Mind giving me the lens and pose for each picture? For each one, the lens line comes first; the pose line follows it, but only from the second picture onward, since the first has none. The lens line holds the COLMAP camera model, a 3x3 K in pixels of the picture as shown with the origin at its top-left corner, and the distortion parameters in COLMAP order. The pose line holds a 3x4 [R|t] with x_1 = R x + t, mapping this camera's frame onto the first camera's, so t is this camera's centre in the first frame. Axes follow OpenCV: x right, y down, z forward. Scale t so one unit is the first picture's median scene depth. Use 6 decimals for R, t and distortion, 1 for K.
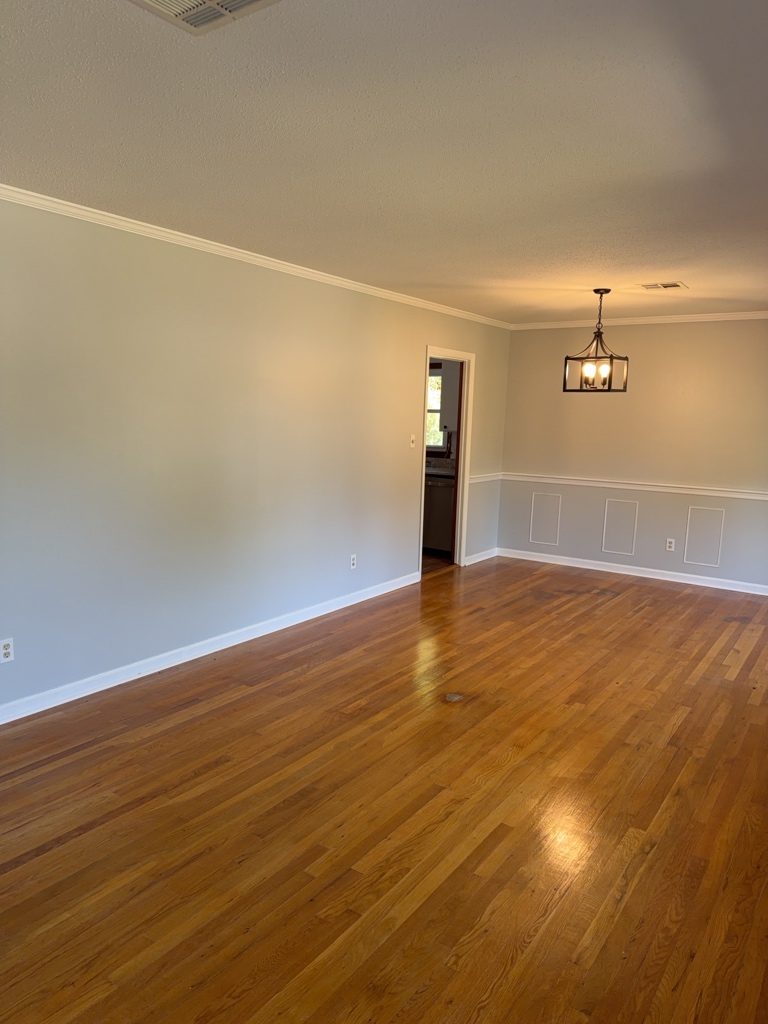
lens RADIAL K [[716.8, 0, 382.5], [0, 716.8, 531.4], [0, 0, 1]] dist [0.054611, -0.087637]
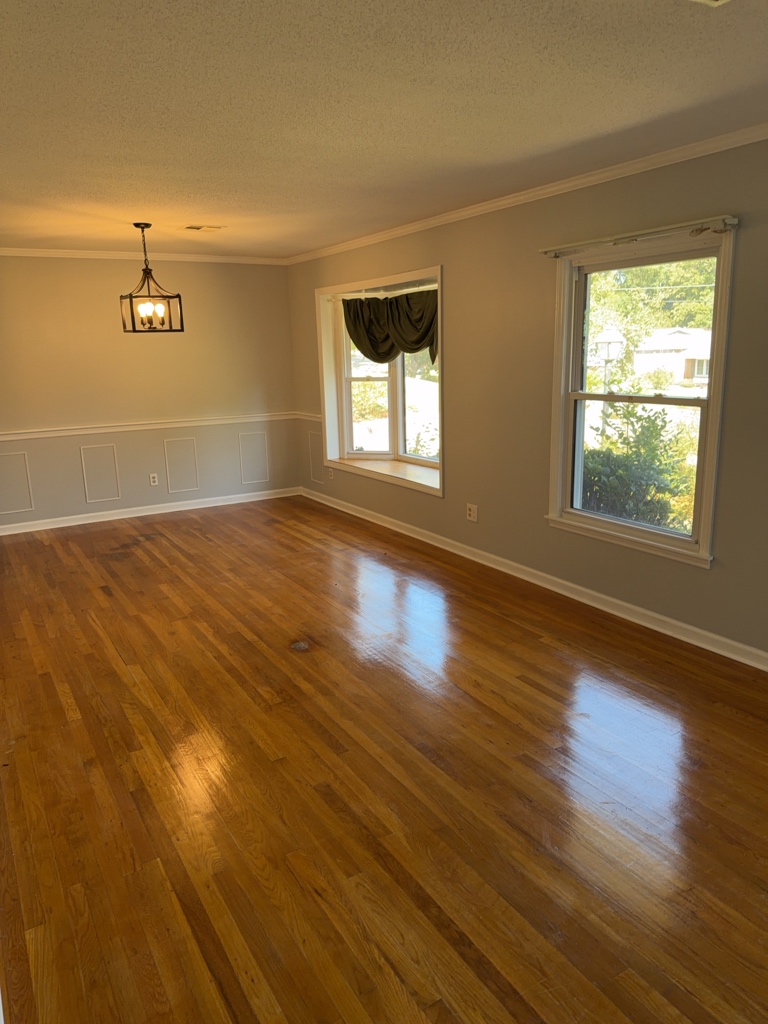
lens RADIAL K [[716.8, 0, 382.5], [0, 716.8, 531.4], [0, 0, 1]] dist [0.054611, -0.087637]
pose [[0.411452, -0.274009, 0.869268, -0.519589], [0.194491, 0.958167, 0.209973, -0.084979], [-0.890438, 0.082672, 0.447532, 0.328528]]
